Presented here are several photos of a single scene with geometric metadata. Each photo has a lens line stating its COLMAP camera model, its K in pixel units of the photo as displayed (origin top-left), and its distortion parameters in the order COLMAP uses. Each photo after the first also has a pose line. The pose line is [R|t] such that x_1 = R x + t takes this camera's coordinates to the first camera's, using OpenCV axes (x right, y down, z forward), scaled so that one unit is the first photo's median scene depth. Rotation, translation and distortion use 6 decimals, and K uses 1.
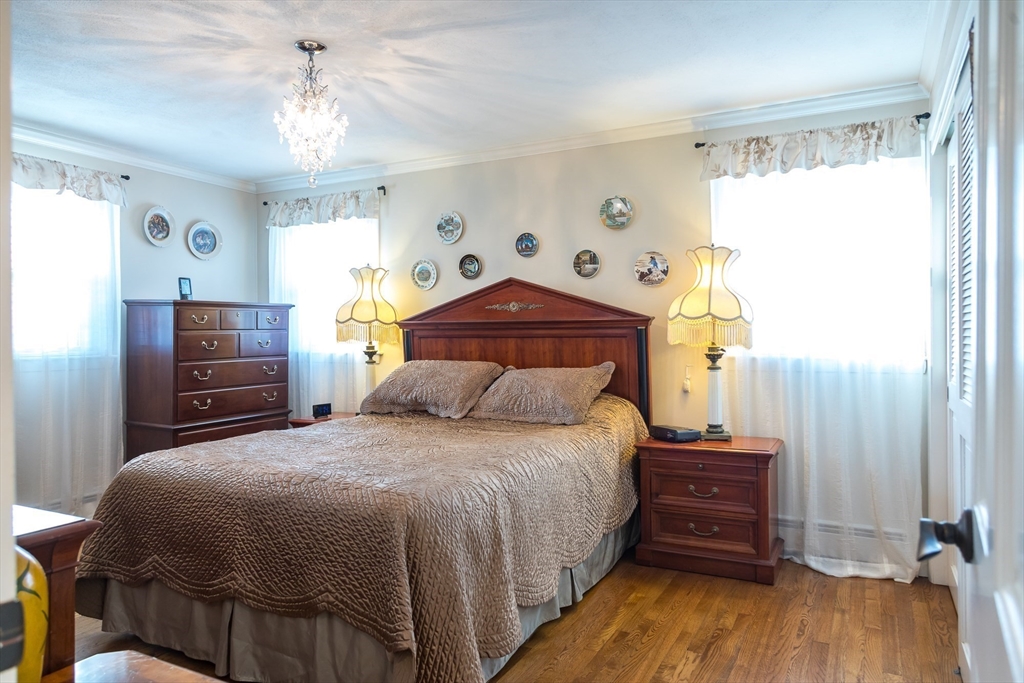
lens RADIAL K [[691.0, 0, 512.6], [0, 691.0, 339.1], [0, 0, 1]] dist [0.001971, -0.010116]
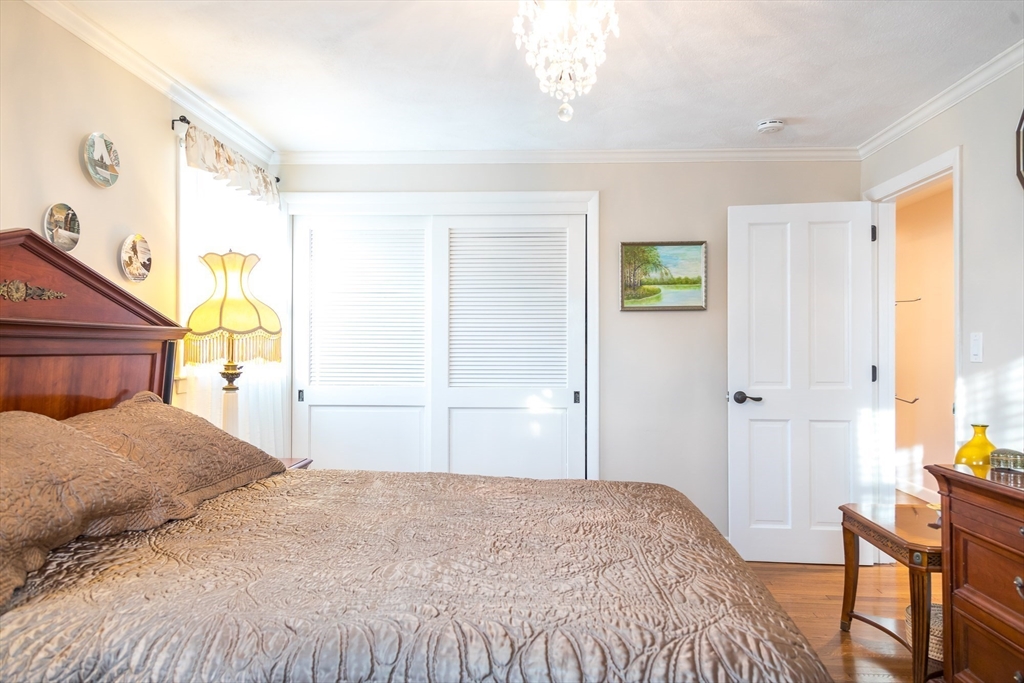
lens RADIAL K [[691.0, 0, 511.8], [0, 691.0, 341.1], [0, 0, 1]] dist [0.001971, -0.010116]
pose [[-0.445320, 0.012166, 0.895289, -0.611074], [-0.002238, 0.999889, -0.014700, -0.006678], [-0.895369, -0.008550, -0.445243, 0.975731]]
